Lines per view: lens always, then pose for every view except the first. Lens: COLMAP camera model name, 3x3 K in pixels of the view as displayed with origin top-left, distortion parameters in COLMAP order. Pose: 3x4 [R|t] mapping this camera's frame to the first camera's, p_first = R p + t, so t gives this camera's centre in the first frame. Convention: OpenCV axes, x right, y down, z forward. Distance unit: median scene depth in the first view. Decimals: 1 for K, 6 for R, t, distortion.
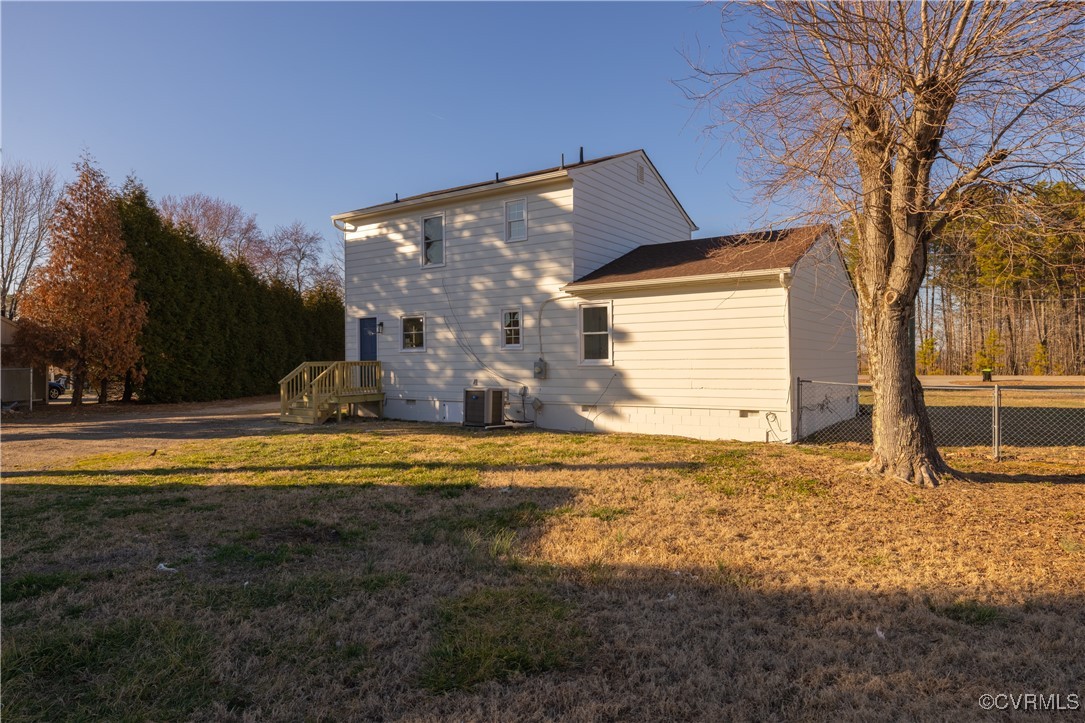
lens RADIAL K [[691.1, 0, 543.2], [0, 691.1, 364.2], [0, 0, 1]] dist [-0.002227, 0.002046]
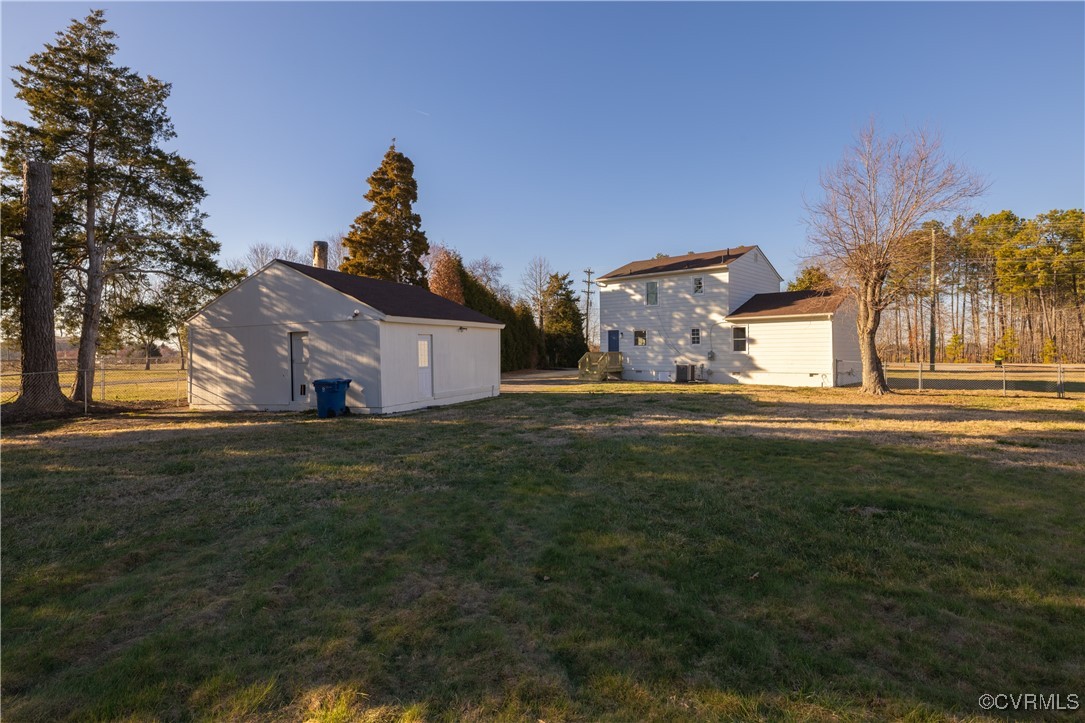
lens RADIAL K [[598.5, 0, 542.2], [0, 598.5, 359.7], [0, 0, 1]] dist [0.029780, -0.000648]
pose [[0.992482, 0.003108, -0.122352, -0.286741], [-0.001954, 0.999952, 0.009554, 0.002111], [0.122376, -0.009243, 0.992441, -0.890848]]
